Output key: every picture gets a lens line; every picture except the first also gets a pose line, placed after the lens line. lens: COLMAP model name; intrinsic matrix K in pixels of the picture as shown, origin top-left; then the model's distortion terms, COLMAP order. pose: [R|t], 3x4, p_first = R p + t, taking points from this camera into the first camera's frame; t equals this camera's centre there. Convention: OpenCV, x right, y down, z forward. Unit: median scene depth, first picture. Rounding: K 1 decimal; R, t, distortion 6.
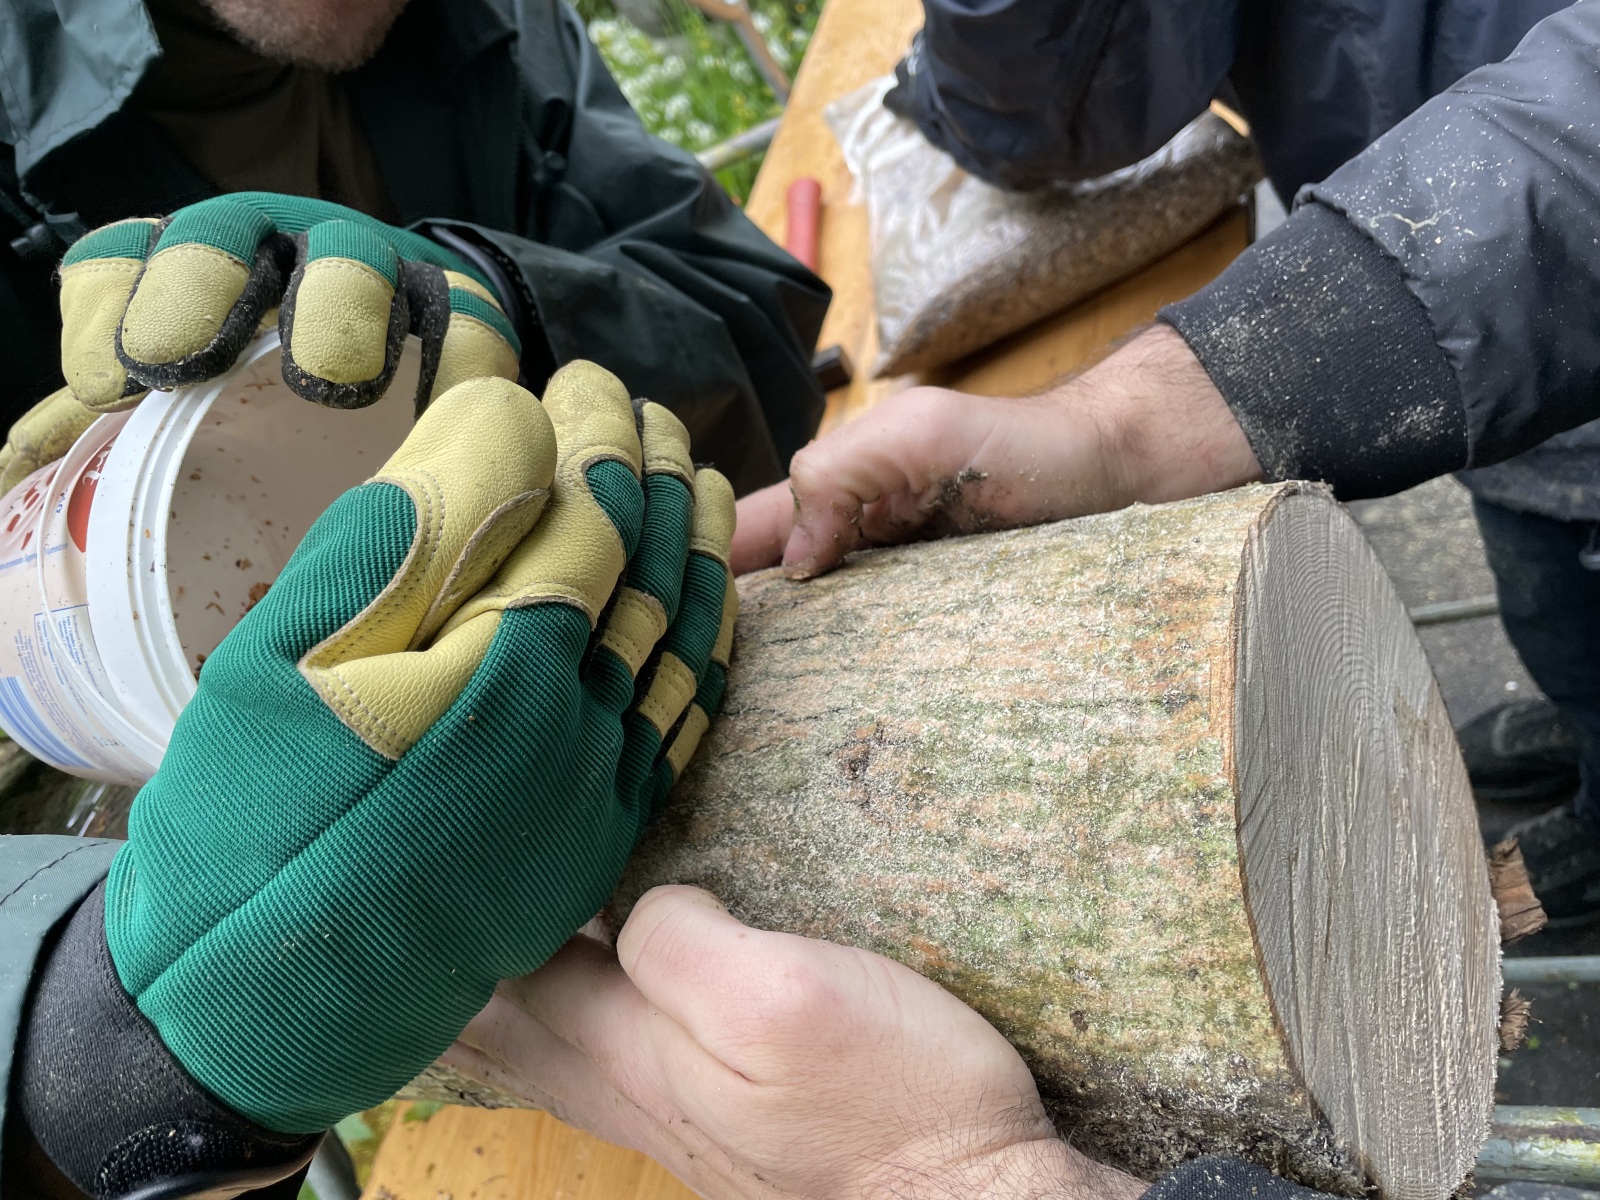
lens RADIAL K [[1222.1, 0, 788.5], [0, 1222.1, 604.1], [0, 0, 1]] dist [0.069553, -0.102728]
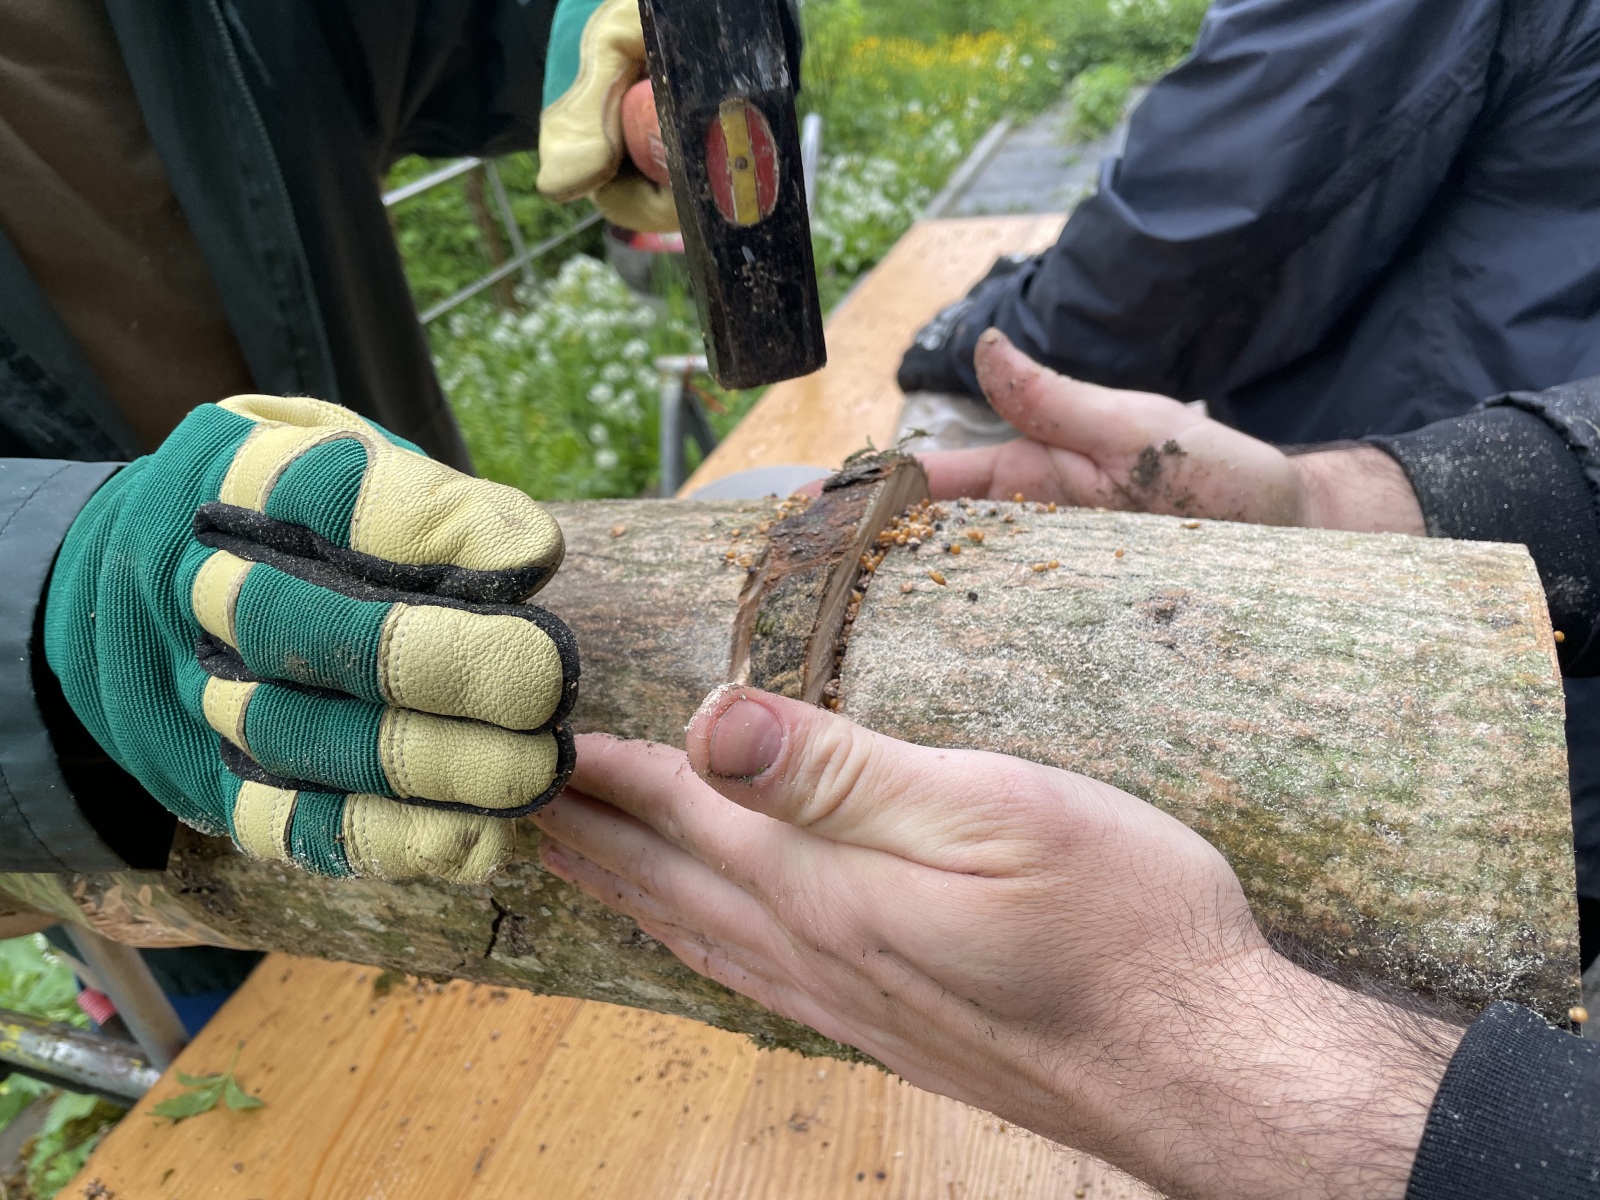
lens RADIAL K [[1218.6, 0, 796.4], [0, 1218.6, 609.2], [0, 0, 1]] dist [0.073216, -0.106132]
pose [[0.917388, 0.370031, 0.146547, -0.411512], [-0.318214, 0.903110, -0.288326, 0.564069], [-0.239038, 0.217874, 0.946252, 0.101225]]
